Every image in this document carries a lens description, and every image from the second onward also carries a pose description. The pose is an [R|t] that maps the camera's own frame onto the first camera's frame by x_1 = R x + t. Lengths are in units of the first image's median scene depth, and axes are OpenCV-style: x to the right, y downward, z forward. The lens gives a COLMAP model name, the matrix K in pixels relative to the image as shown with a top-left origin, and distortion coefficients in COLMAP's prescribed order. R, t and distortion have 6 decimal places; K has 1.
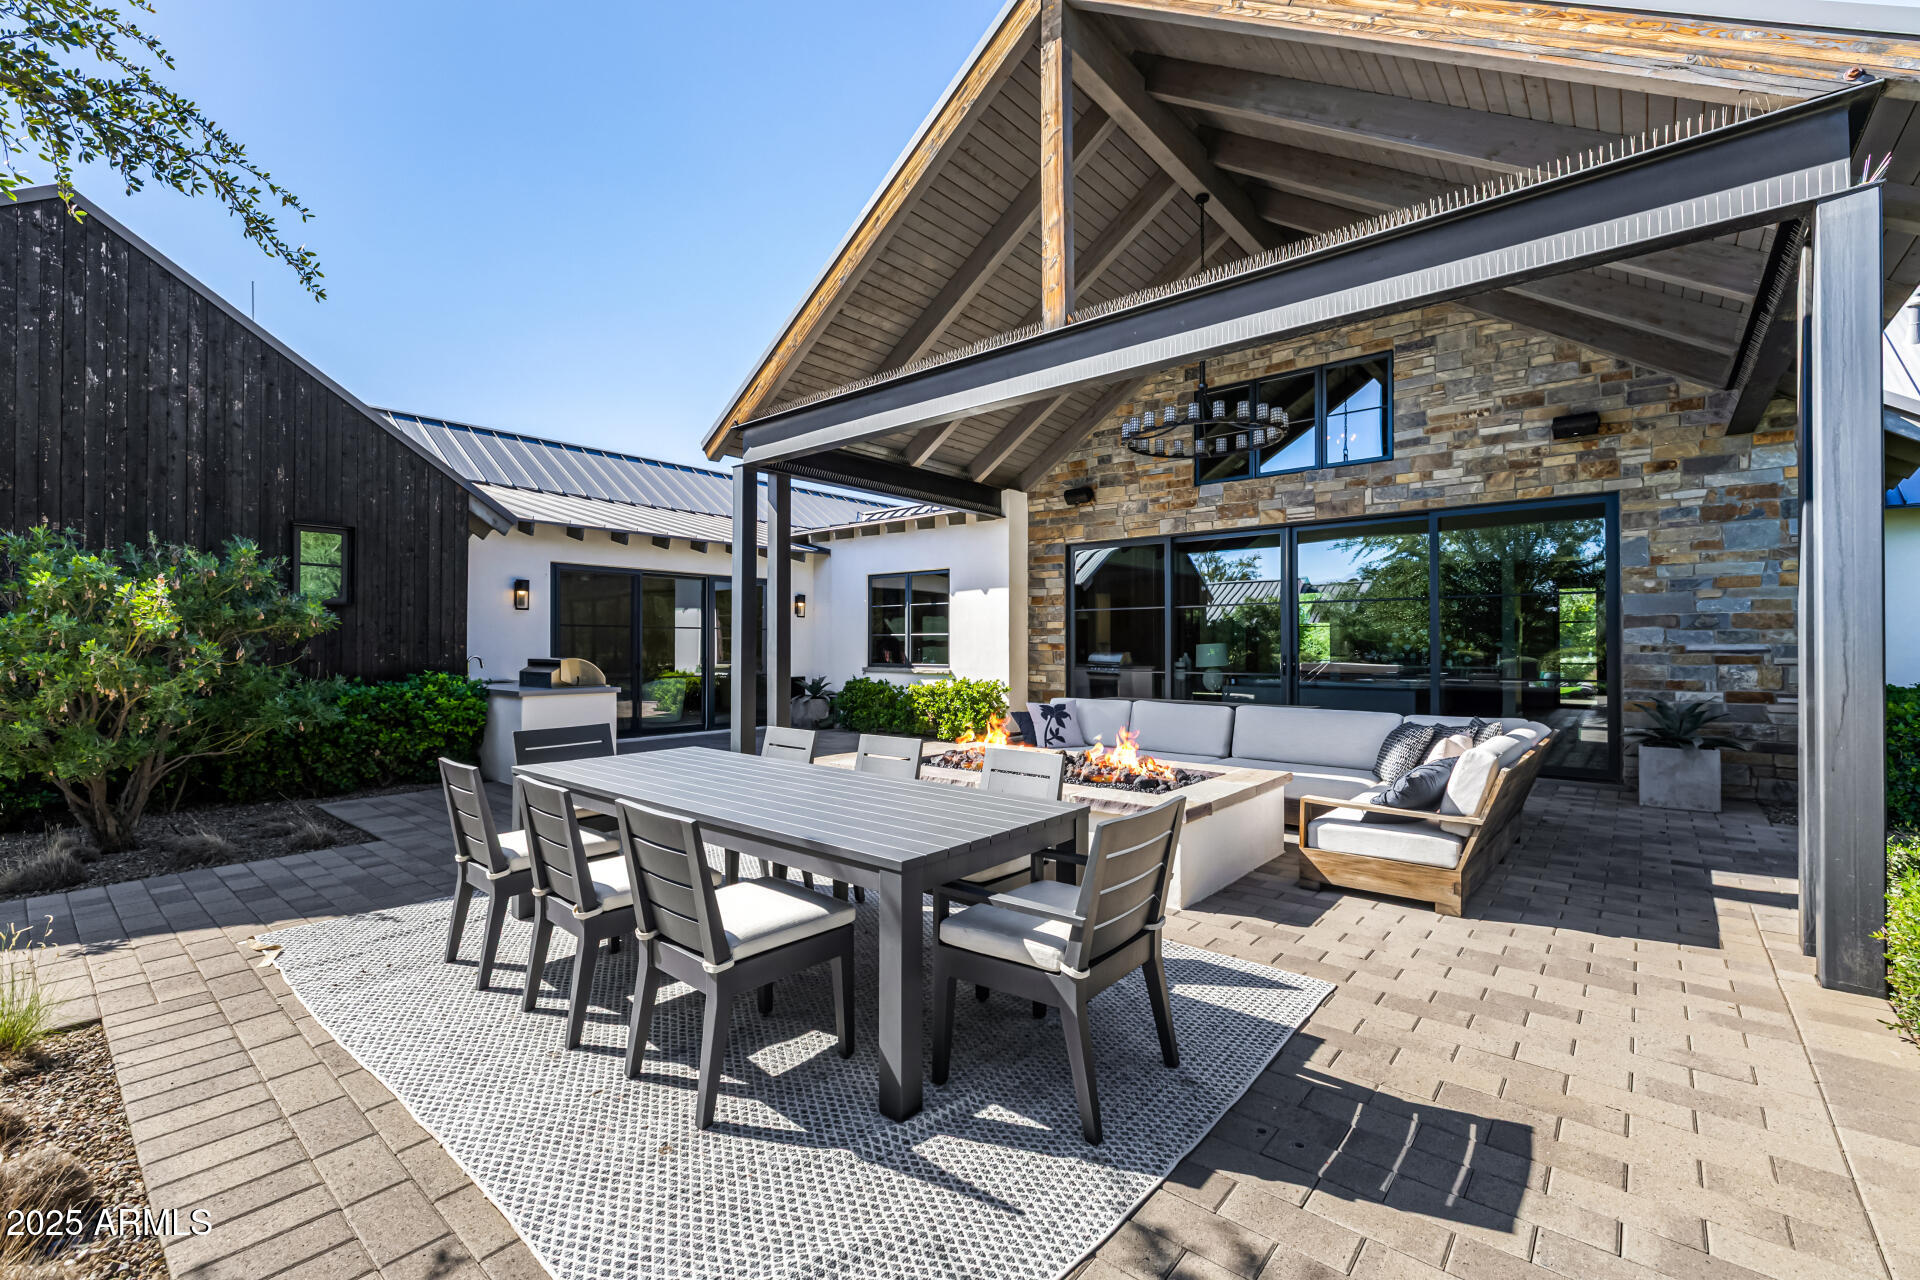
lens RADIAL K [[808.4, 0, 956.3], [0, 808.4, 643.3], [0, 0, 1]] dist [-0.001649, 0.000504]
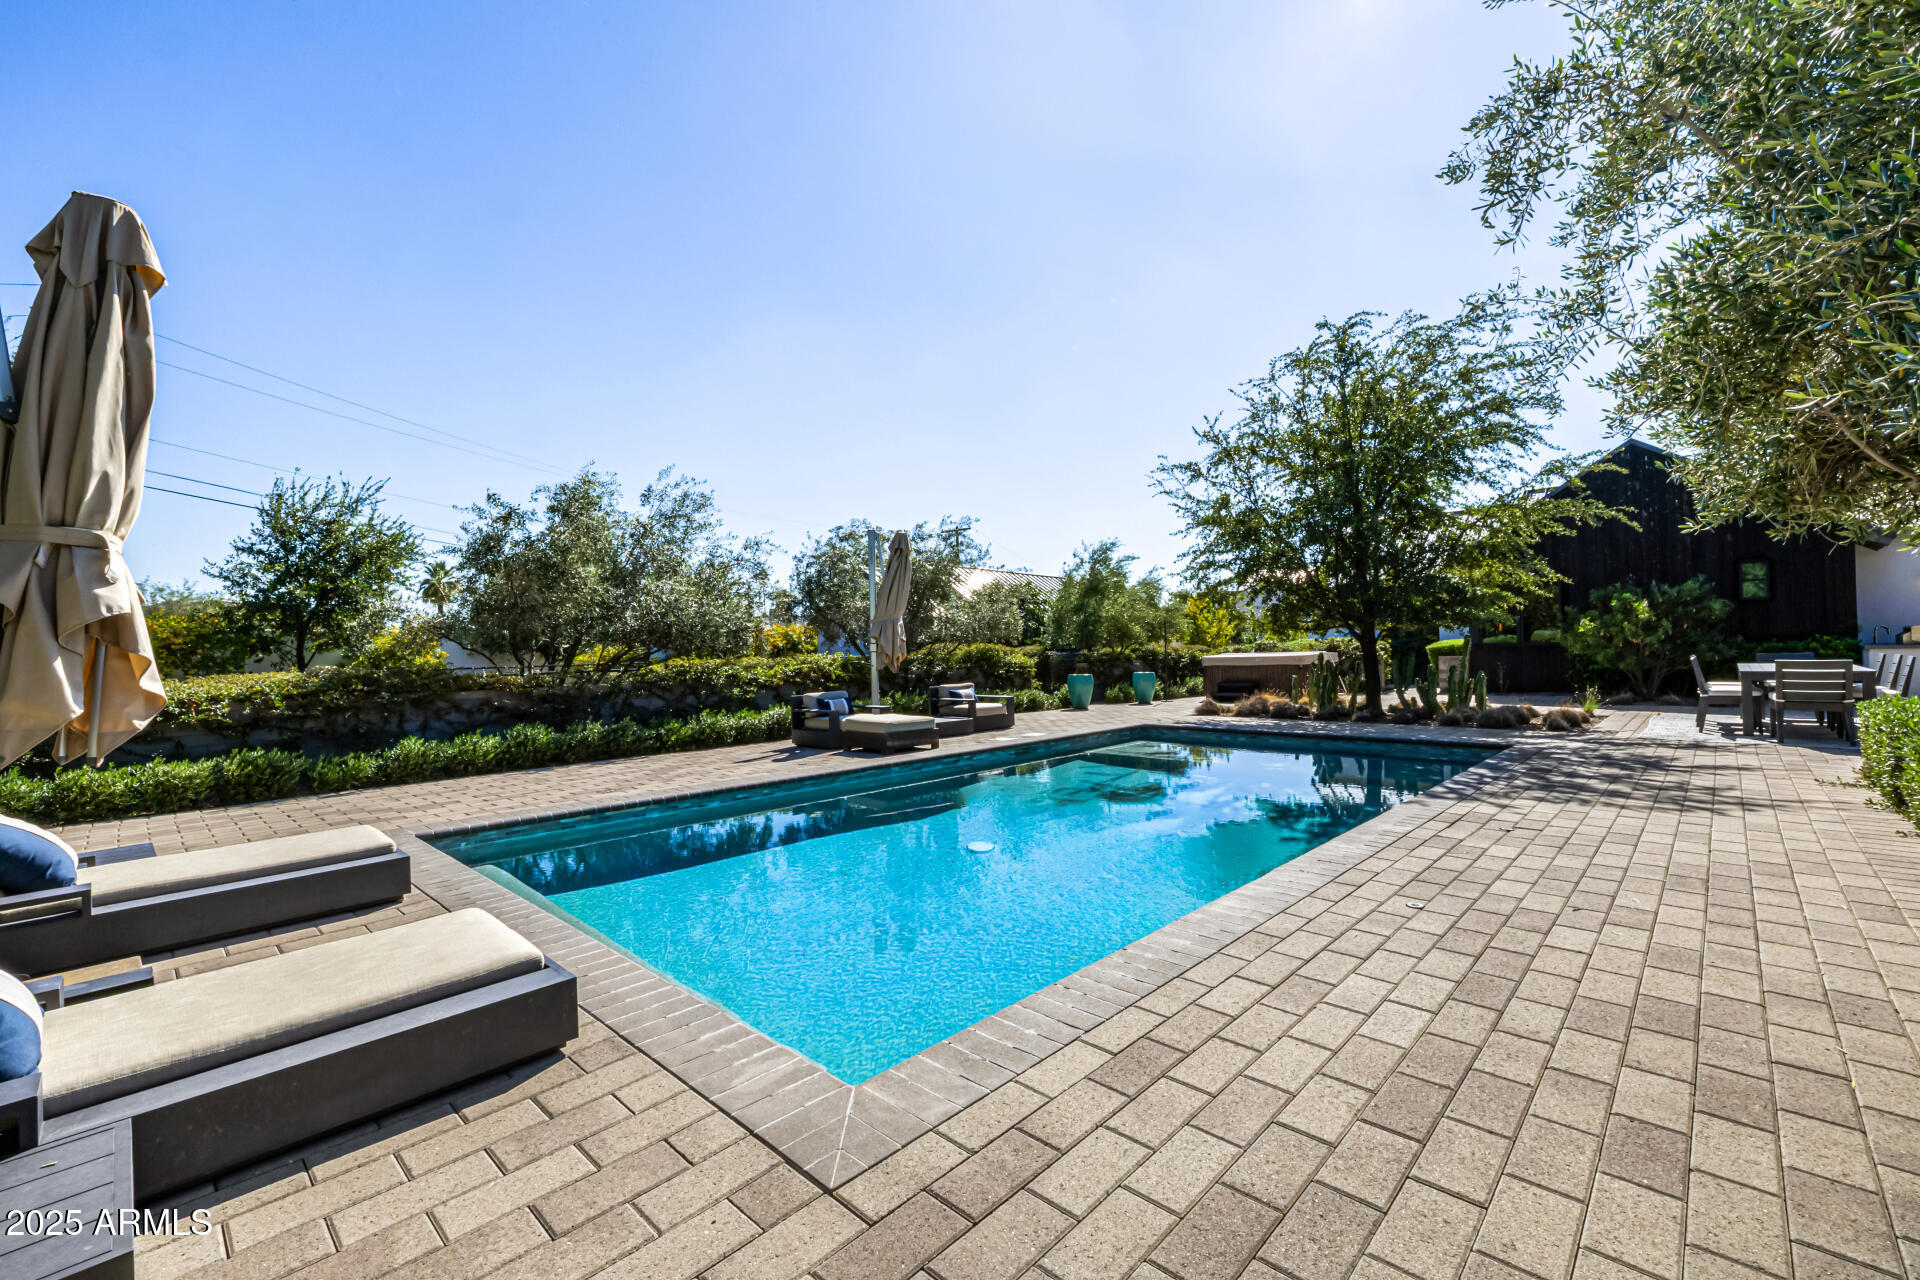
lens RADIAL K [[808.4, 0, 958.7], [0, 808.4, 638.7], [0, 0, 1]] dist [-0.001649, 0.000504]
pose [[-0.054060, -0.001846, -0.998536, 1.915187], [0.021011, 0.999775, -0.002986, 0.013638], [0.998317, -0.021142, -0.054009, -1.220752]]
